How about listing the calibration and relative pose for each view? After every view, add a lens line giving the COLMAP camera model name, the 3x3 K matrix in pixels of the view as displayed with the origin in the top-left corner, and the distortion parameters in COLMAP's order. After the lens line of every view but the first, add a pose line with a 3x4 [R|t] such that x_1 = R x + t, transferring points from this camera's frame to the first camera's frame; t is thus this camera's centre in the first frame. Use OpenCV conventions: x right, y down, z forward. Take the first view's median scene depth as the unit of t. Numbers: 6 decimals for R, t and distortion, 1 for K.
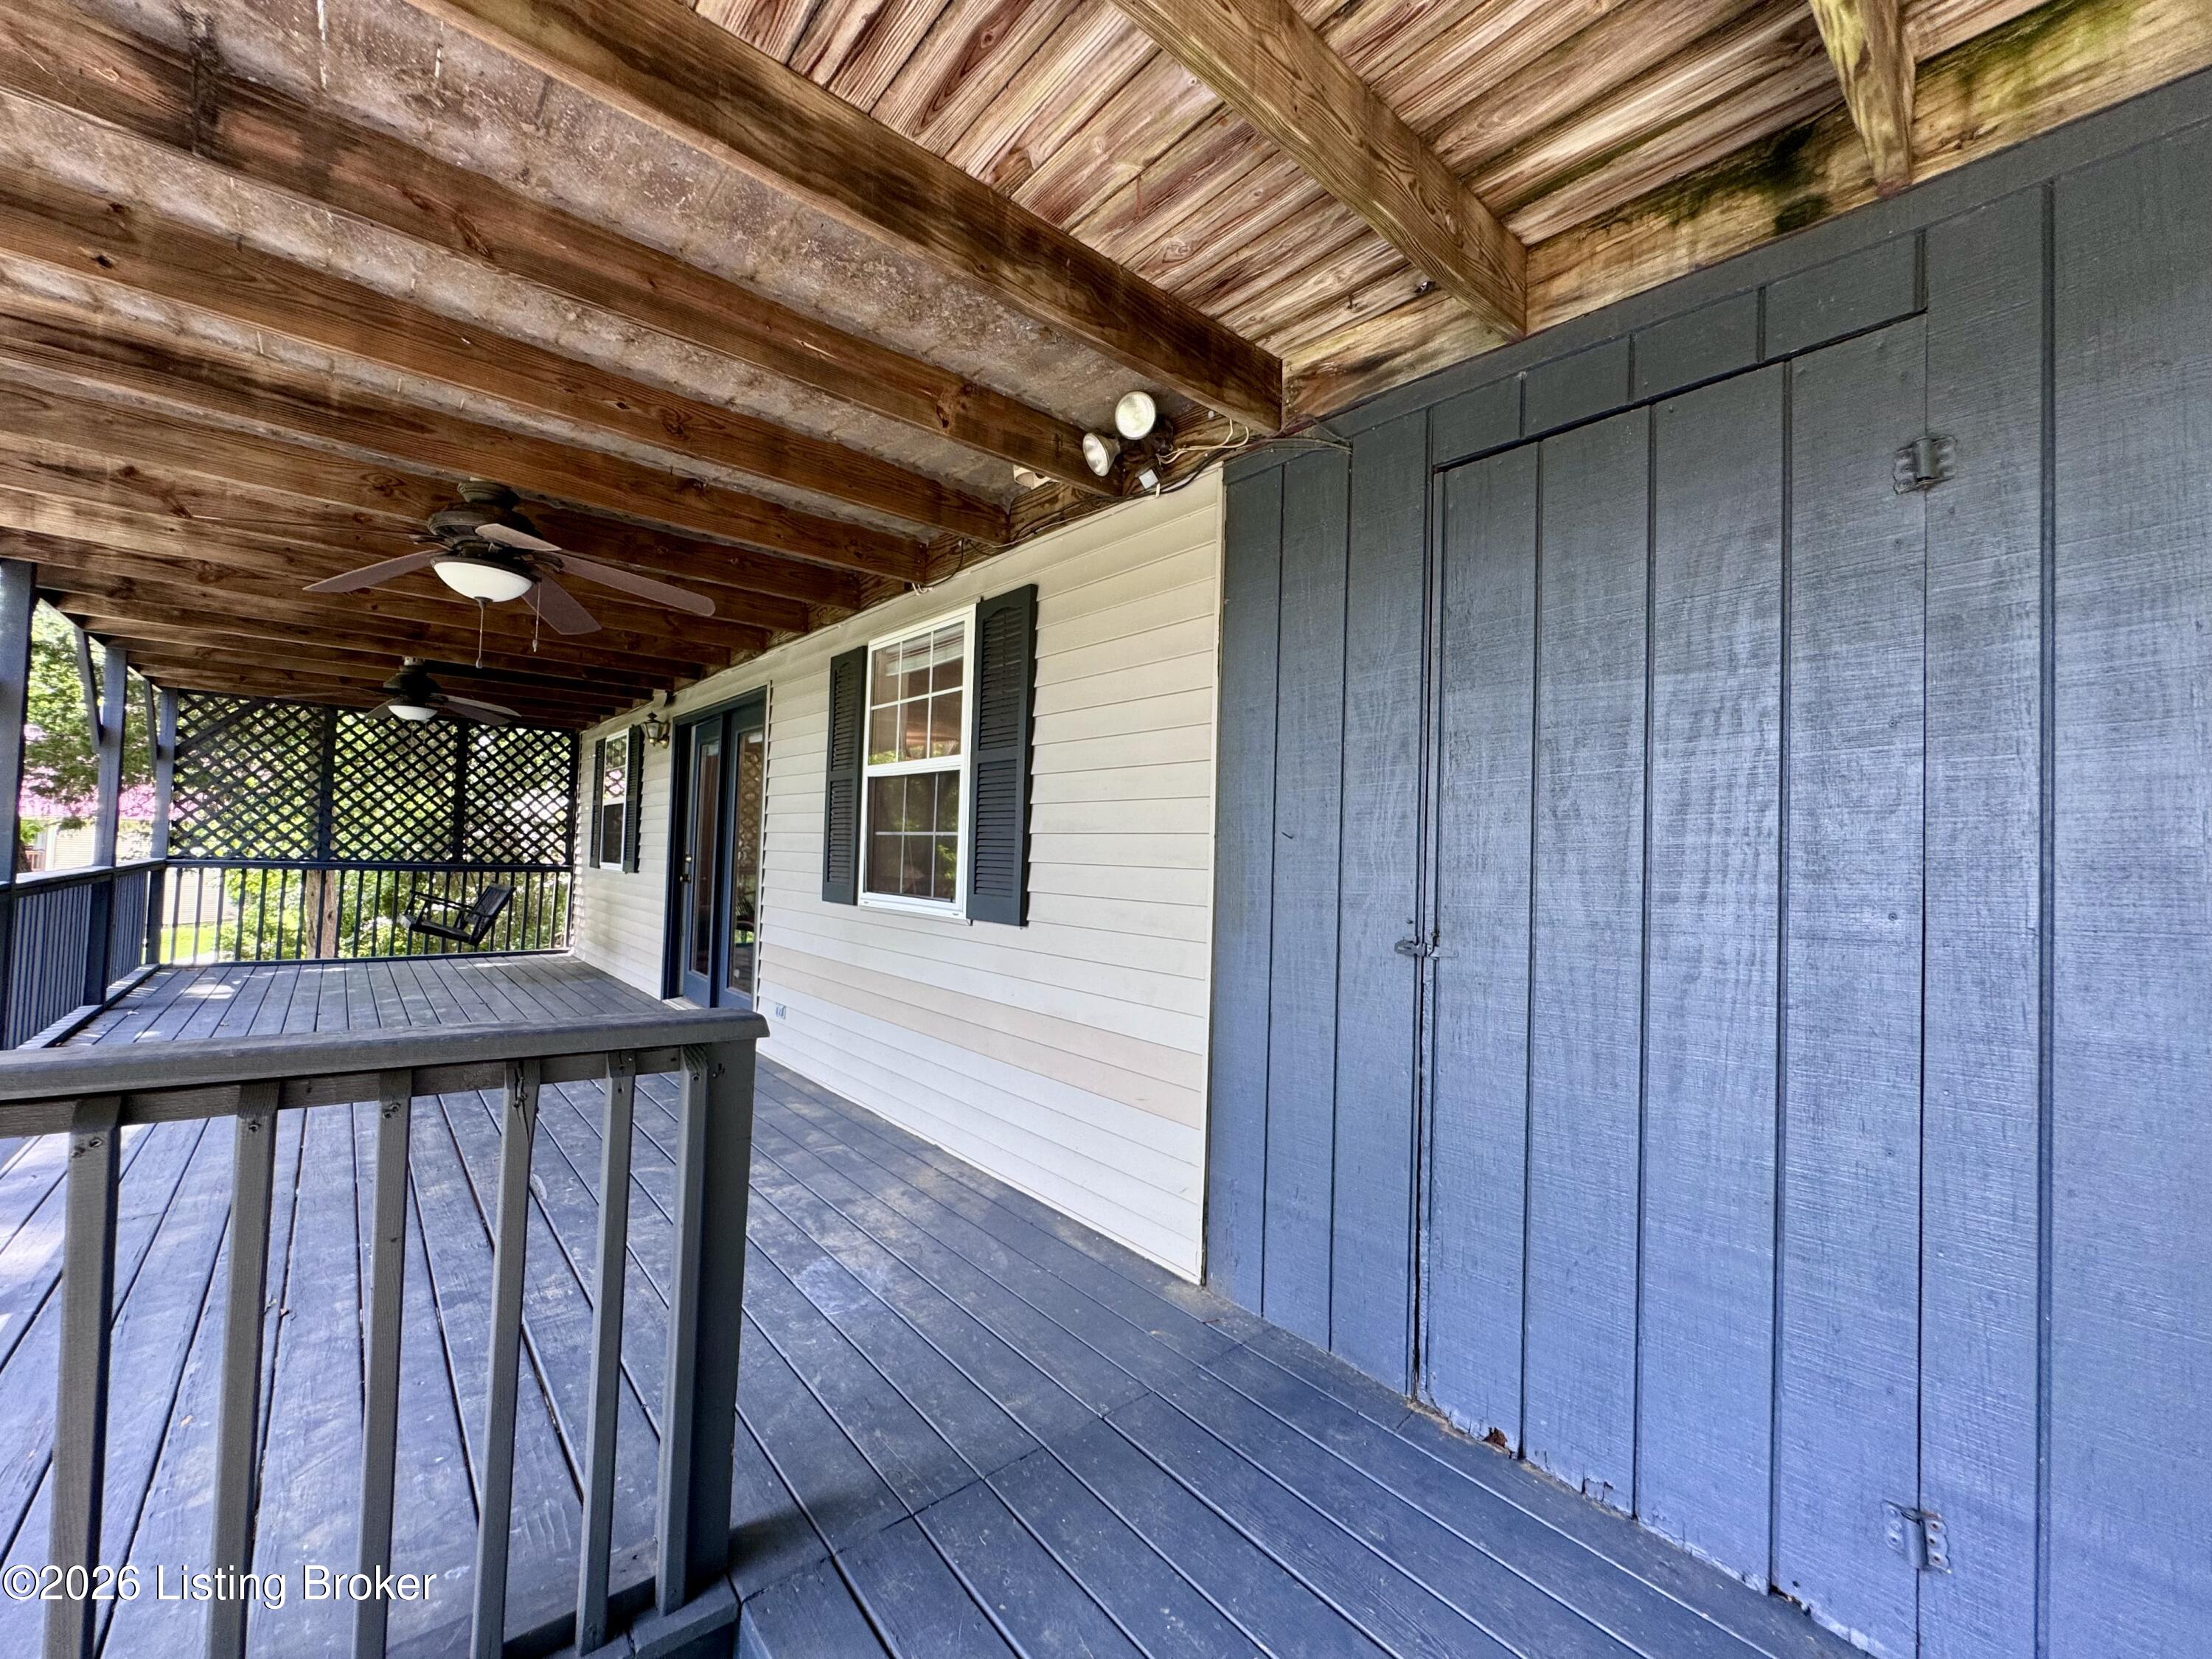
lens RADIAL K [[883.1, 0, 1107.9], [0, 883.1, 830.7], [0, 0, 1]] dist [-0.003656, 0.000365]
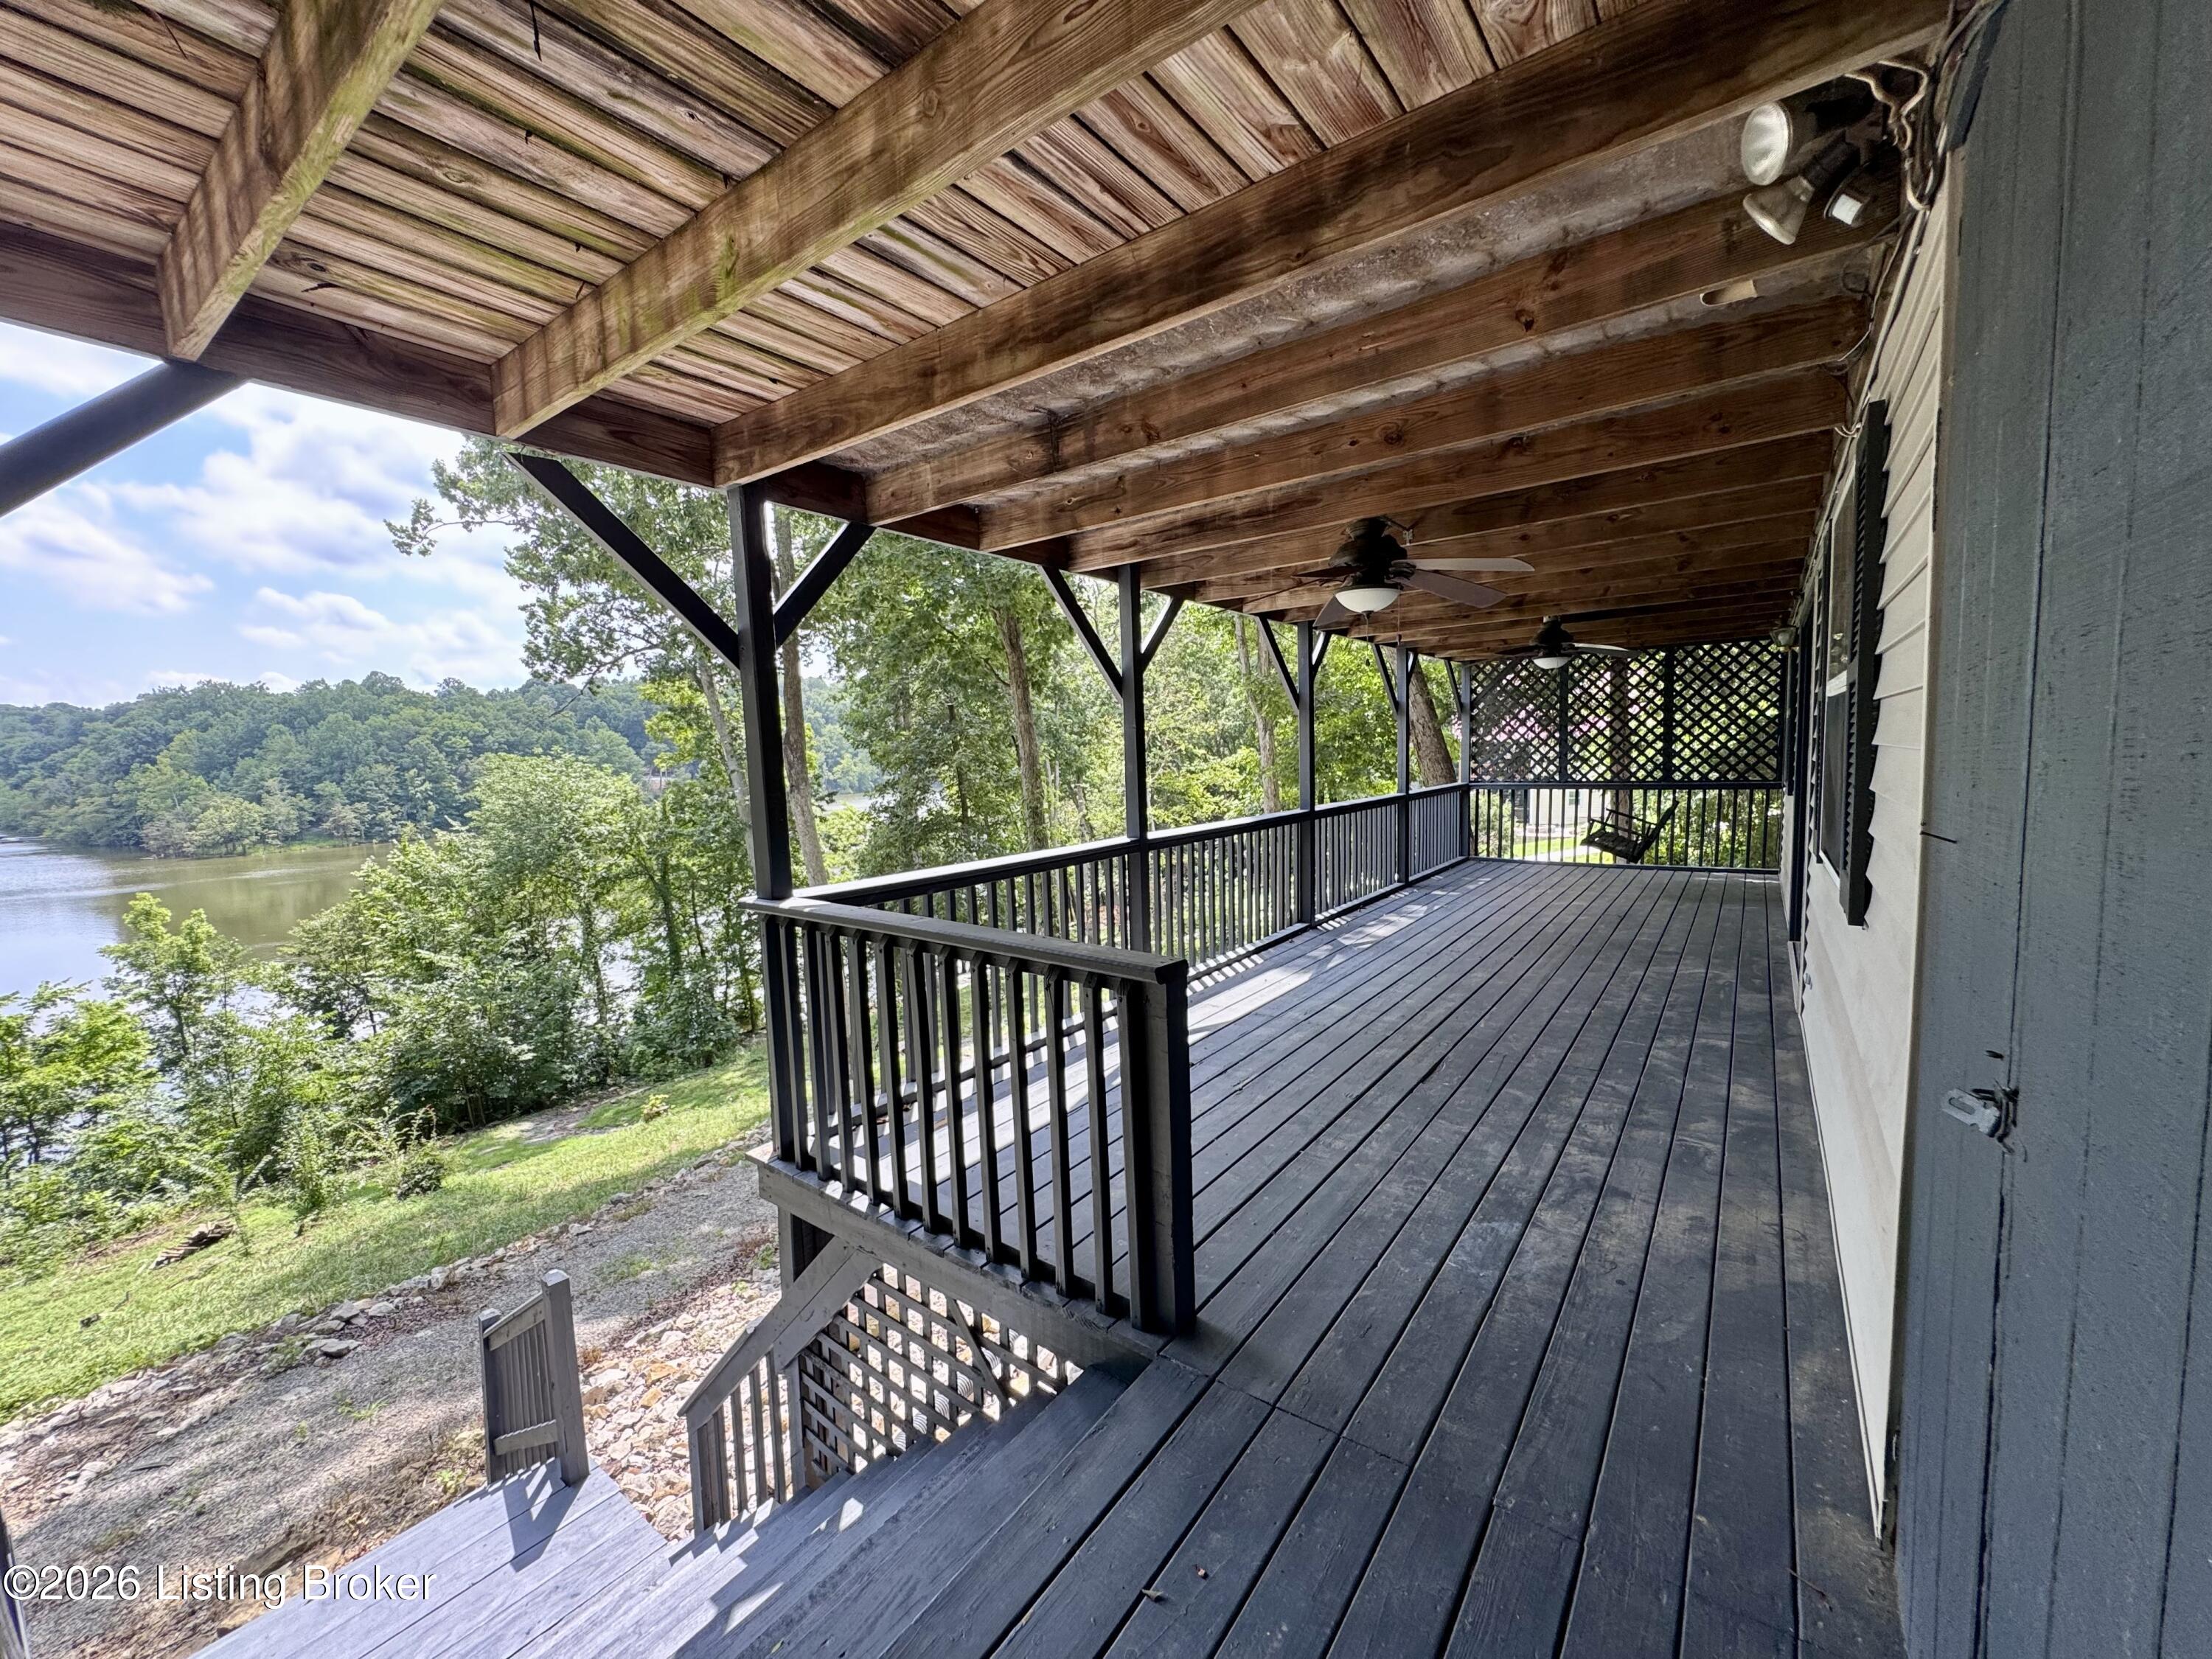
lens RADIAL K [[883.1, 0, 1107.9], [0, 883.1, 830.7], [0, 0, 1]] dist [-0.003656, 0.000365]
pose [[0.220859, 0.046983, -0.974173, 0.340187], [0.066895, 0.995757, 0.063190, -0.036380], [0.973009, -0.079124, 0.216779, 0.231648]]
